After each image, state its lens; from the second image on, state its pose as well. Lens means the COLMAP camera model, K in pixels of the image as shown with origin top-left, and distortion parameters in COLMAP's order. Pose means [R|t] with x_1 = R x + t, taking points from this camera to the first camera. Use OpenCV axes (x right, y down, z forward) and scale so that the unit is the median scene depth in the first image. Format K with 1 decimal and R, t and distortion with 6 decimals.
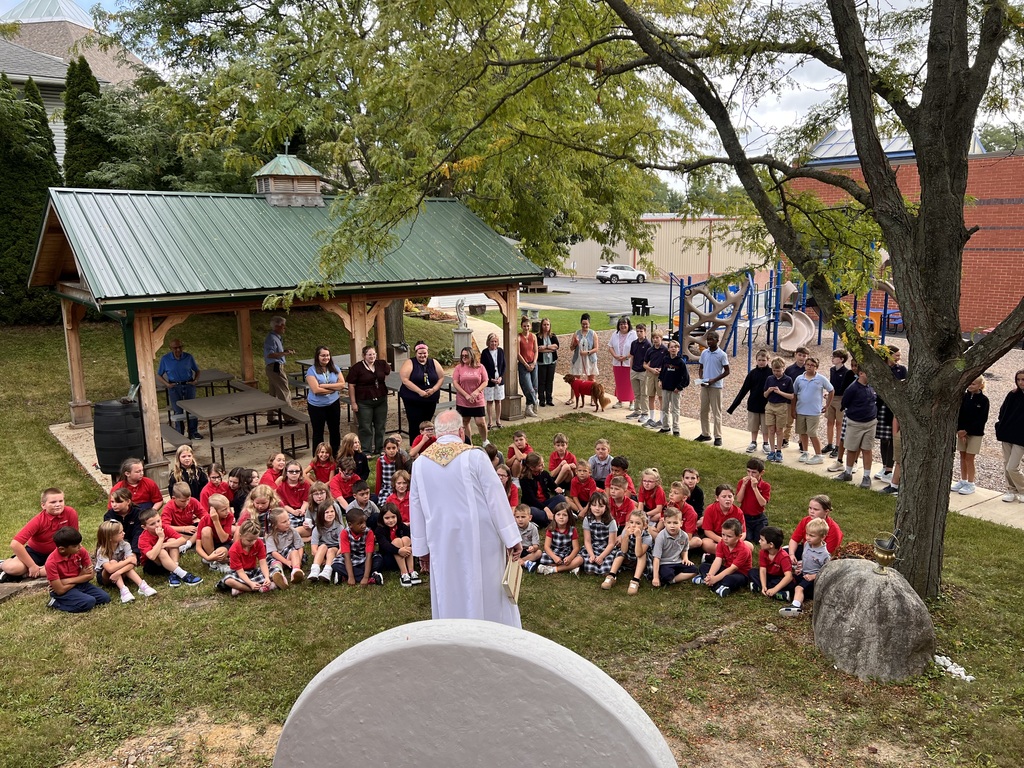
lens RADIAL K [[779.4, 0, 512.0], [0, 779.4, 384.0], [0, 0, 1]] dist [-0.004964, -0.001642]
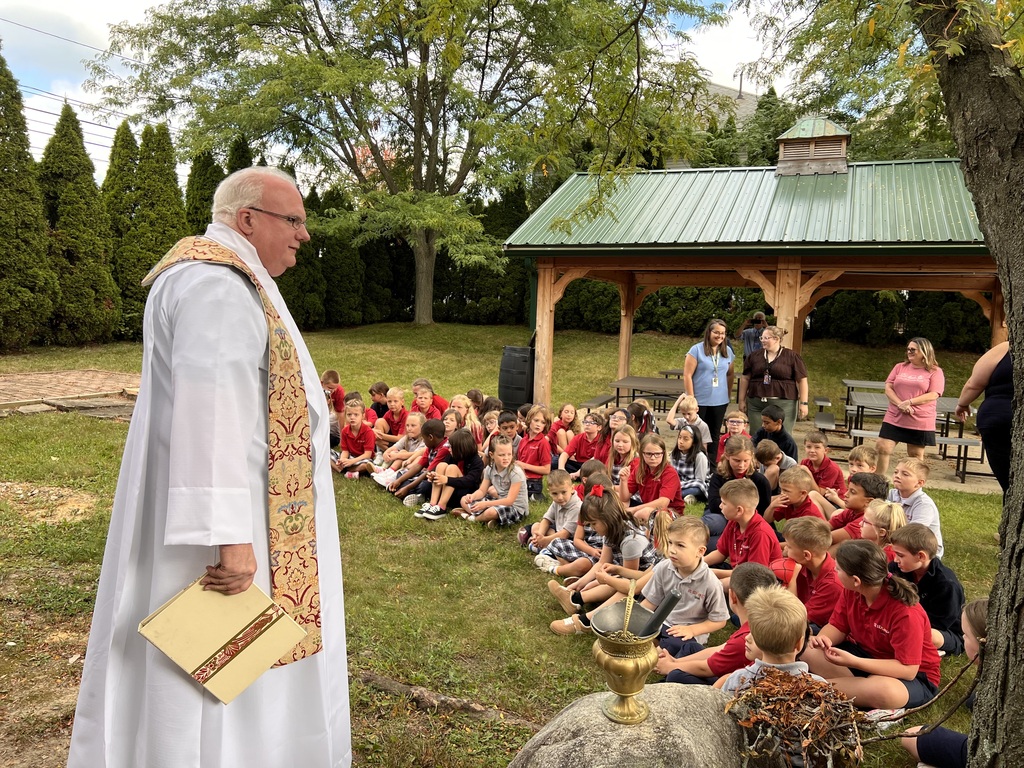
lens RADIAL K [[779.4, 0, 512.0], [0, 779.4, 384.0], [0, 0, 1]] dist [-0.004964, -0.001642]
pose [[0.443742, 0.094658, -0.891141, 0.348701], [-0.213944, 0.976842, -0.002772, 0.060817], [0.870242, 0.191885, 0.453718, 0.396772]]
